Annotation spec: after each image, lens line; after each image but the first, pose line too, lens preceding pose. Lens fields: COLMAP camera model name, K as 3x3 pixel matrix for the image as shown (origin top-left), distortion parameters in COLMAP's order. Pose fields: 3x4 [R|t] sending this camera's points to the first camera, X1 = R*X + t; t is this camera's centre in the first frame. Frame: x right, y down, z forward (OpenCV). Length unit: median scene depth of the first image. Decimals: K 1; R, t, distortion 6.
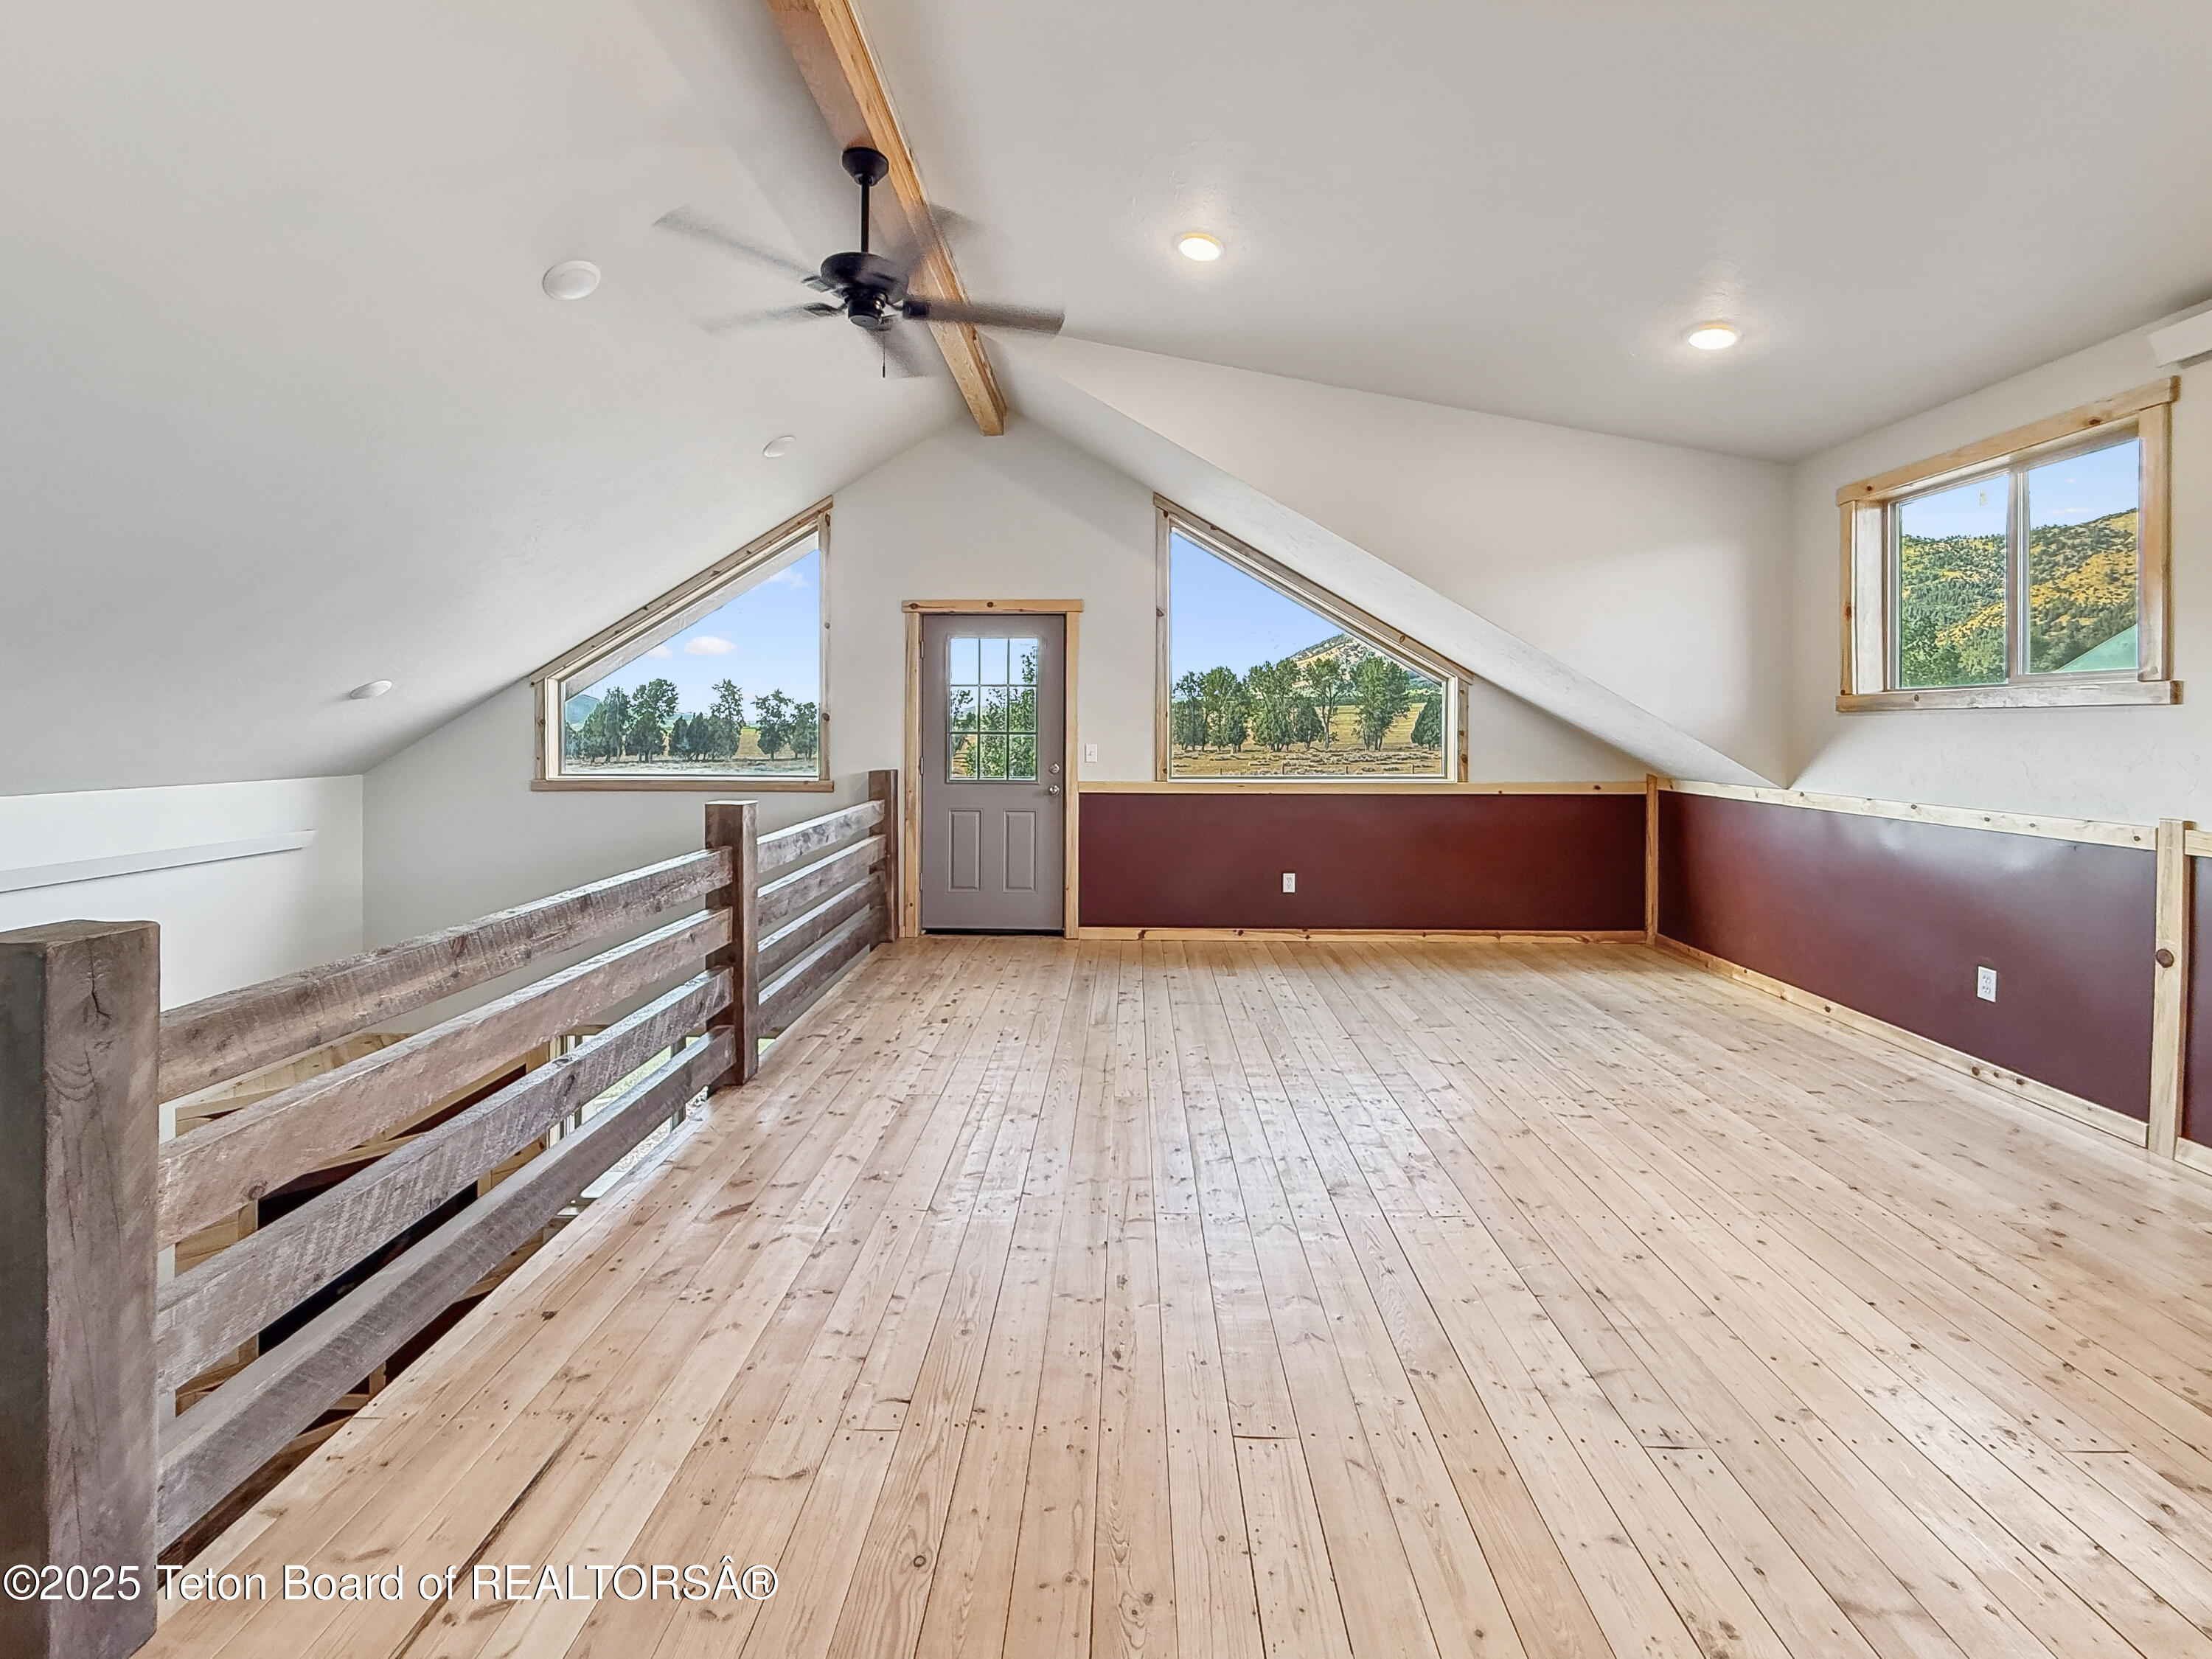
lens RADIAL K [[946.6, 0, 1103.6], [0, 946.6, 719.9], [0, 0, 1]] dist [-0.002982, 0.000272]
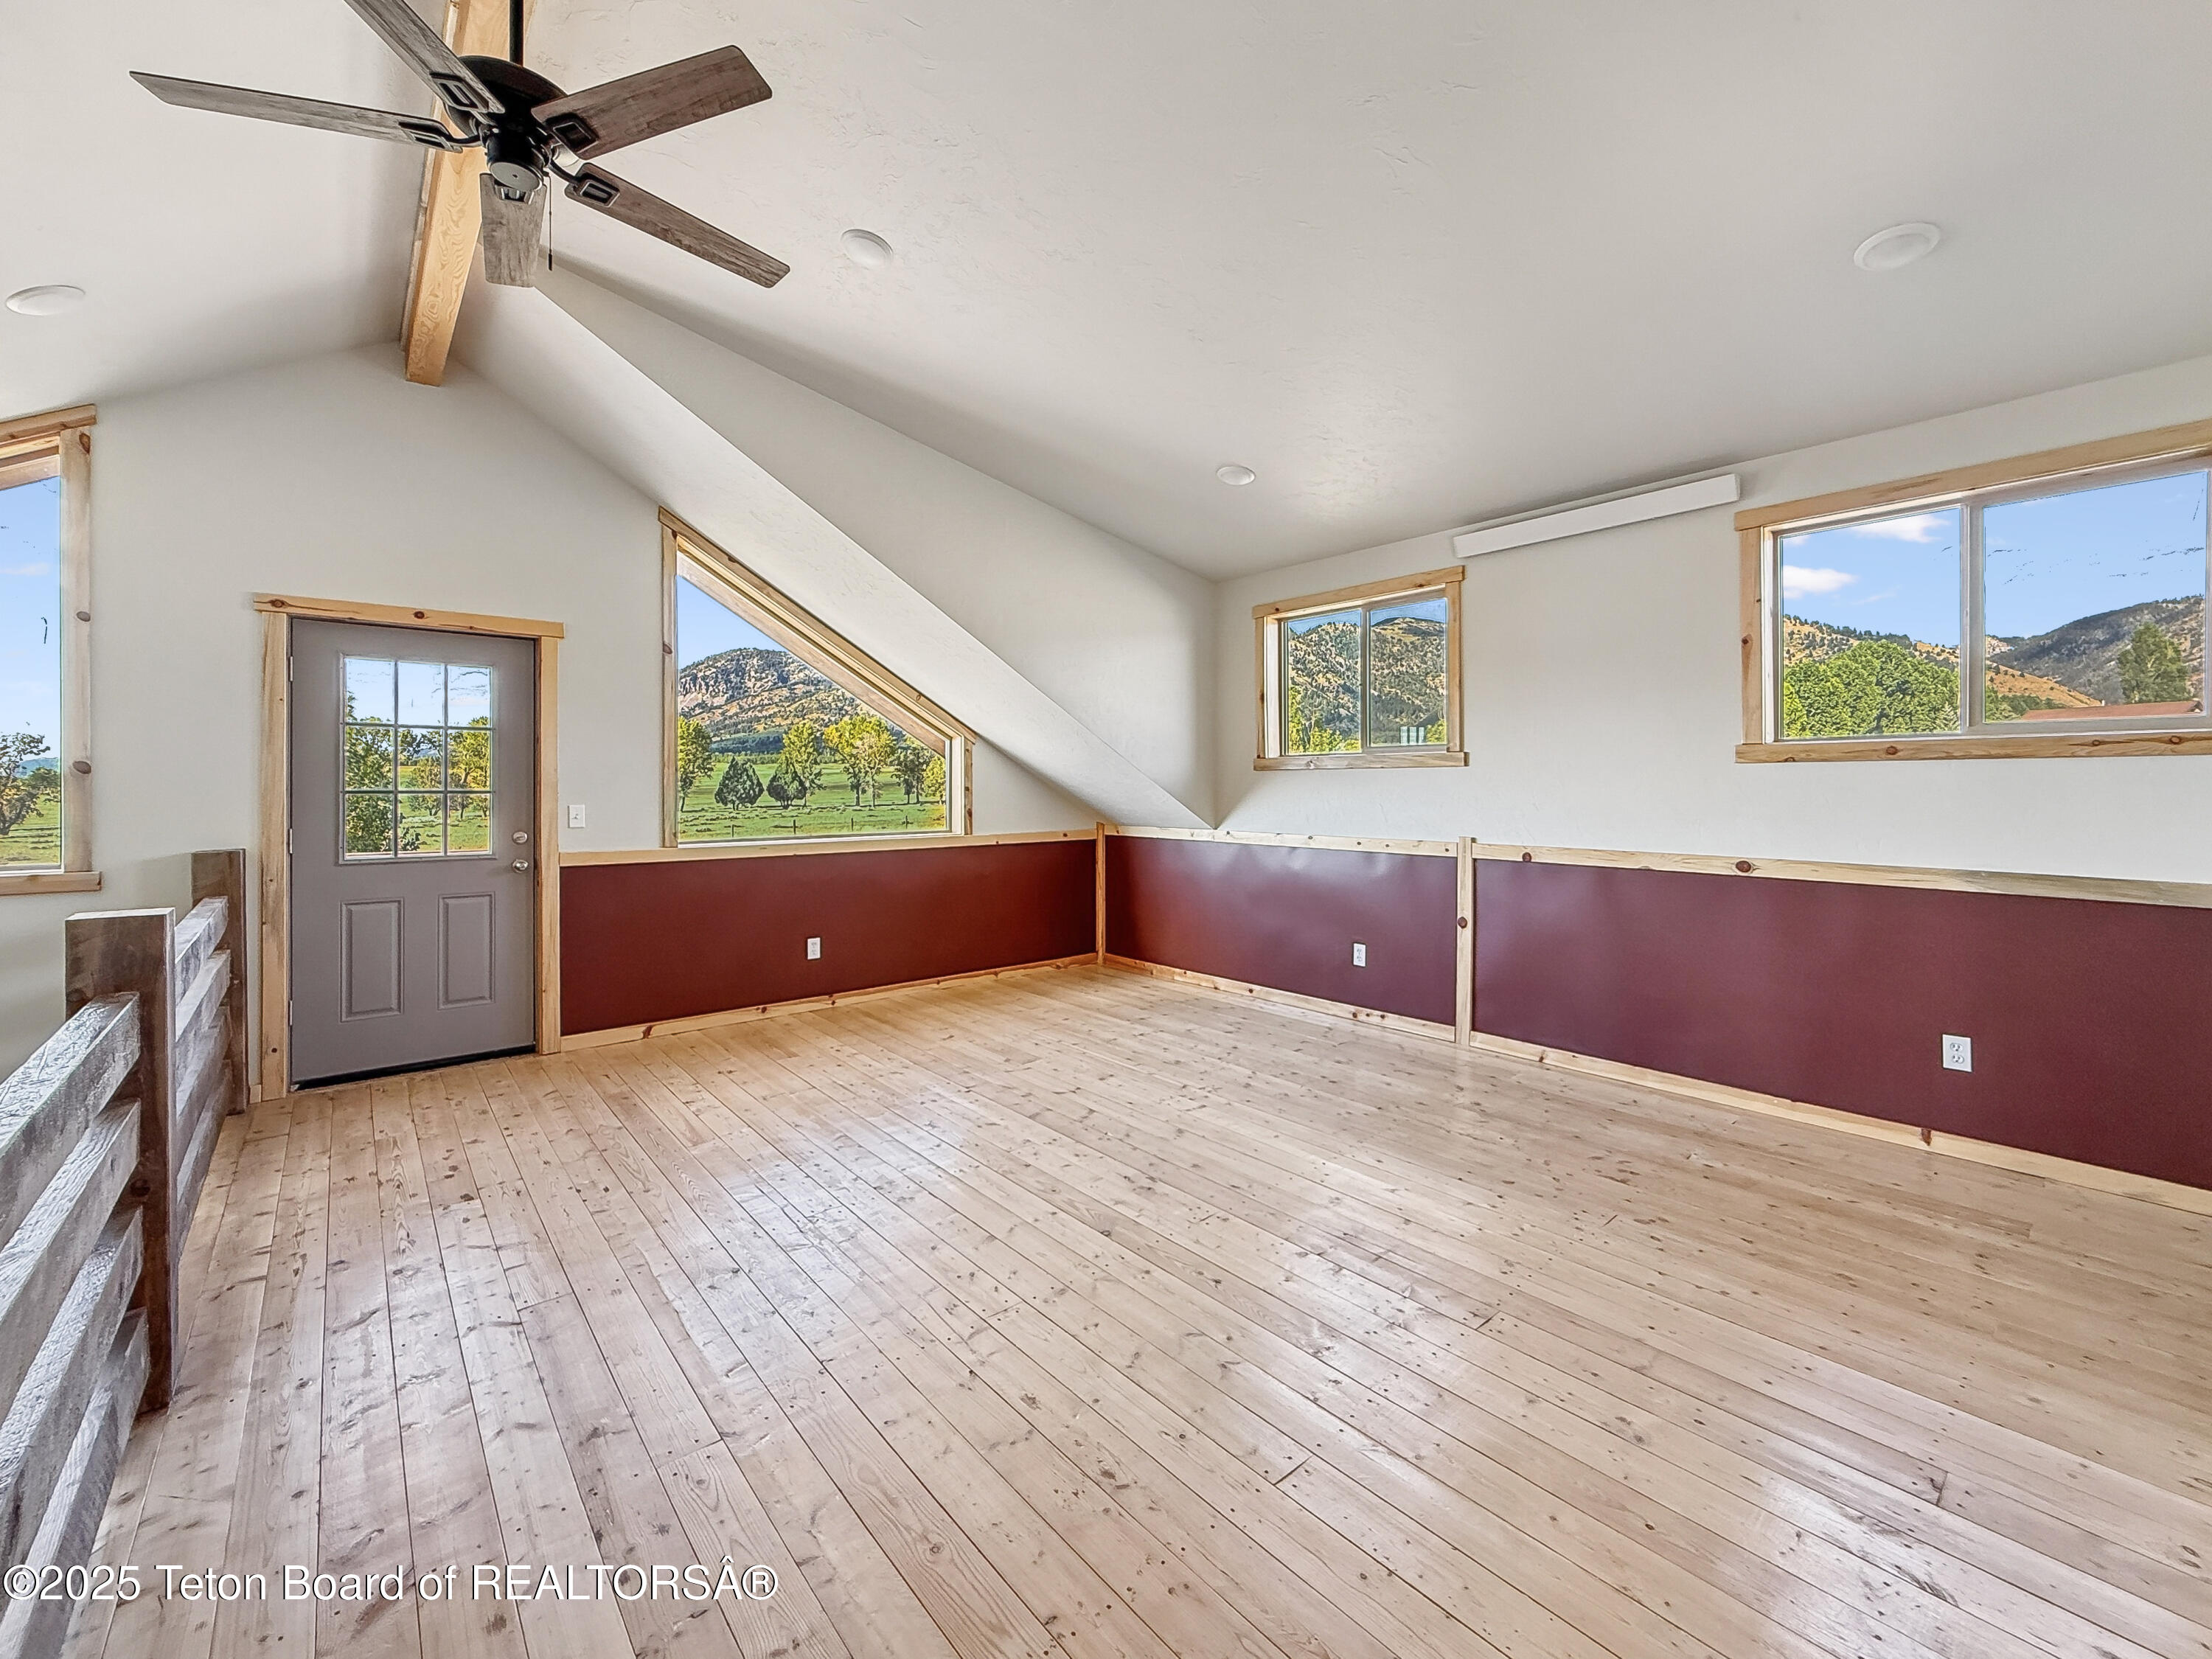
lens RADIAL K [[916.0, 0, 1120.1], [0, 916.0, 778.1], [0, 0, 1]] dist [-0.000334, 0.000497]
pose [[0.740901, 0.002425, 0.671610, -0.196458], [-0.000996, 0.999996, -0.002512, 0.004303], [-0.671613, 0.001192, 0.740901, 0.121186]]
